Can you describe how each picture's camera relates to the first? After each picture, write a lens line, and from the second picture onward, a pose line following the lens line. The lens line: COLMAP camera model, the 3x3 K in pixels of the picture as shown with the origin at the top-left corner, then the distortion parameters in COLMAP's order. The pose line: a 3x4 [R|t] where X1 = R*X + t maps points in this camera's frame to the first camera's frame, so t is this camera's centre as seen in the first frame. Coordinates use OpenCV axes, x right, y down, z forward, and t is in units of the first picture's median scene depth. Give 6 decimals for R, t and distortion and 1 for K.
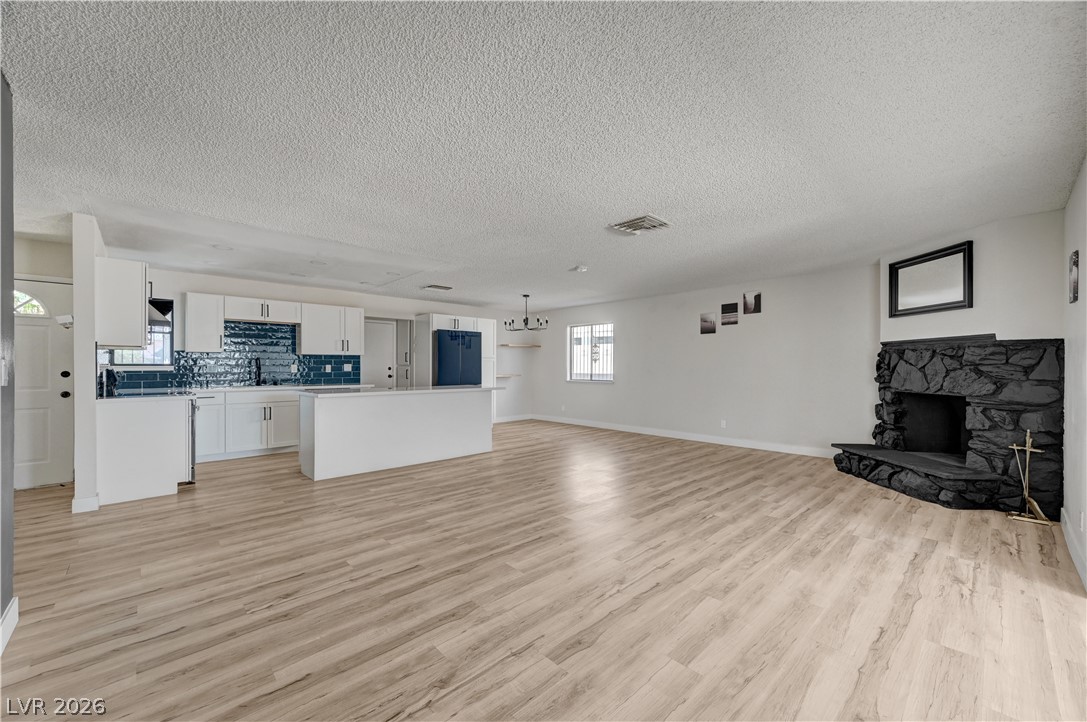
lens RADIAL K [[427.4, 0, 544.7], [0, 427.4, 369.2], [0, 0, 1]] dist [0.004739, 0.000482]
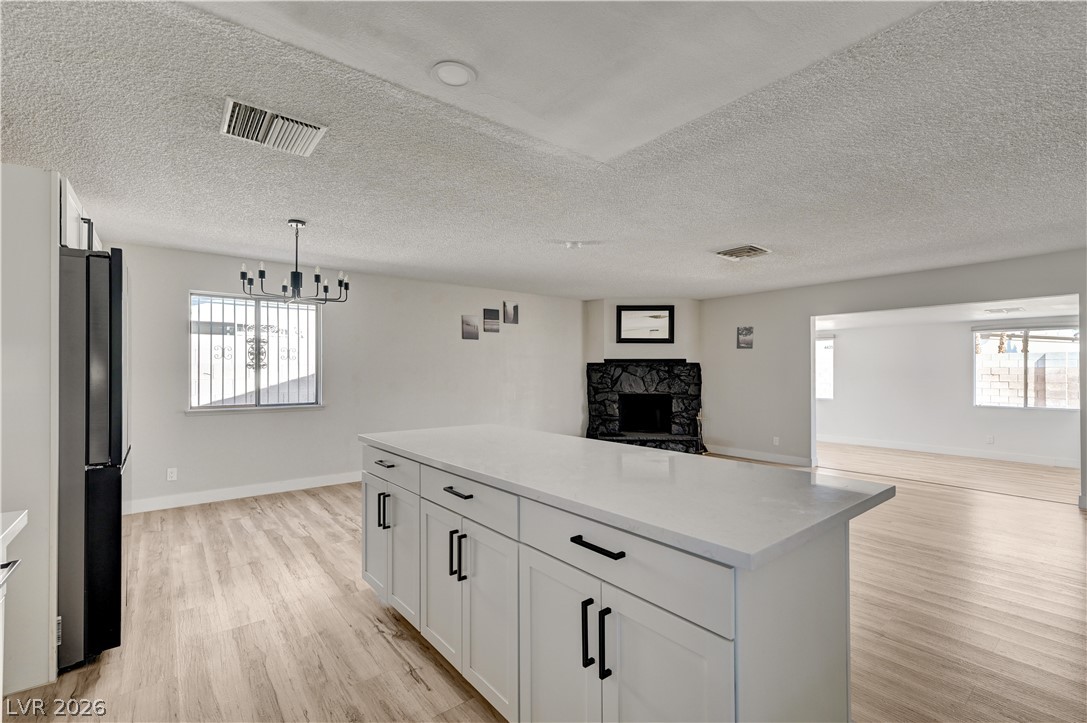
lens RADIAL K [[477.3, 0, 545.9], [0, 477.3, 367.9], [0, 0, 1]] dist [0.001625, 0.001440]
pose [[0.081176, 0.004993, 0.996687, -0.959484], [0.004988, 0.999973, -0.005416, -0.032235], [-0.996687, 0.005411, 0.081149, 1.300883]]
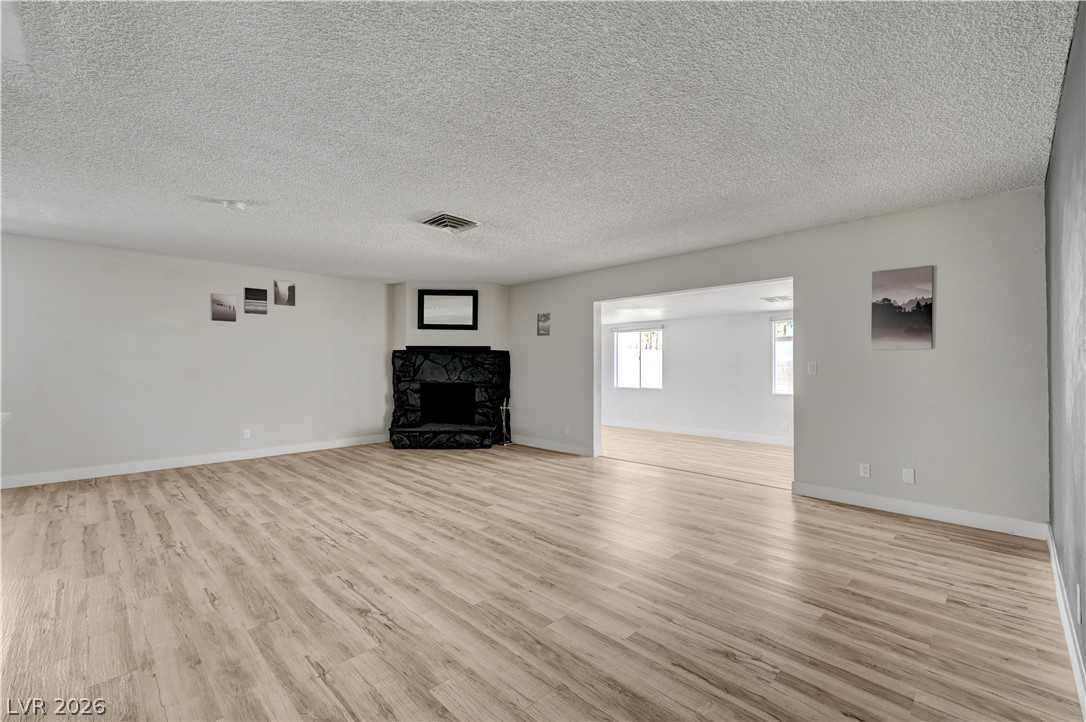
lens RADIAL K [[463.4, 0, 543.4], [0, 463.4, 360.2], [0, 0, 1]] dist [0.007120, 0.000279]
pose [[-0.026049, 0.012281, 0.999585, -0.800382], [0.002538, 0.999922, -0.012219, -0.000856], [-0.999657, 0.002219, -0.026078, 0.751154]]
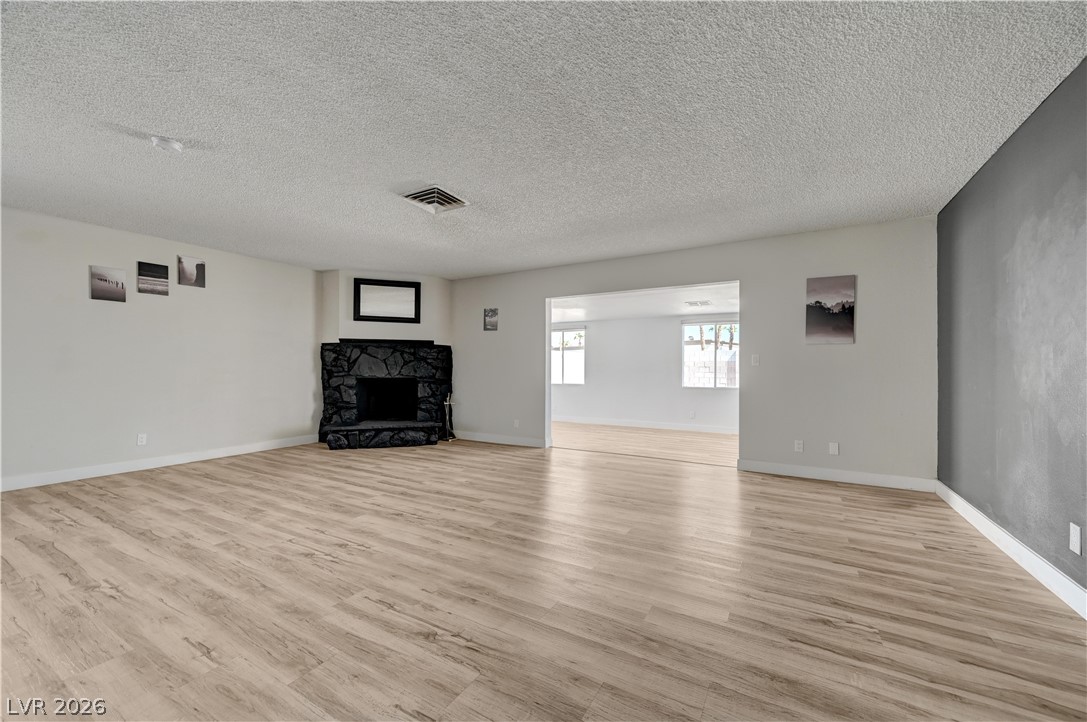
lens RADIAL K [[427.4, 0, 545.1], [0, 427.4, 368.1], [0, 0, 1]] dist [0.004739, 0.000482]
pose [[-0.285951, -0.000303, 0.958244, -0.677523], [0.000140, 1.000000, 0.000358, 0.026038], [-0.958244, 0.000237, -0.285951, 0.962022]]
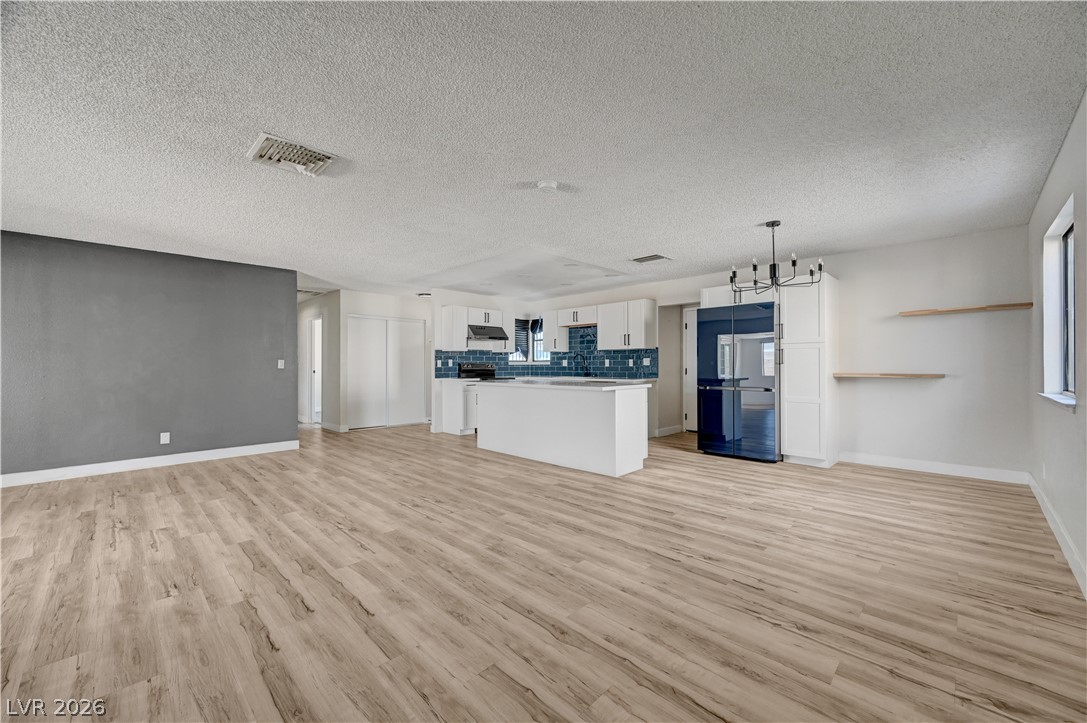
lens RADIAL K [[427.4, 0, 544.5], [0, 427.4, 358.7], [0, 0, 1]] dist [0.004739, 0.000482]
pose [[0.035473, -0.017495, -0.999217, 0.885716], [0.000679, 0.999847, -0.017482, 0.011094], [0.999370, -0.000058, 0.035479, 1.294947]]
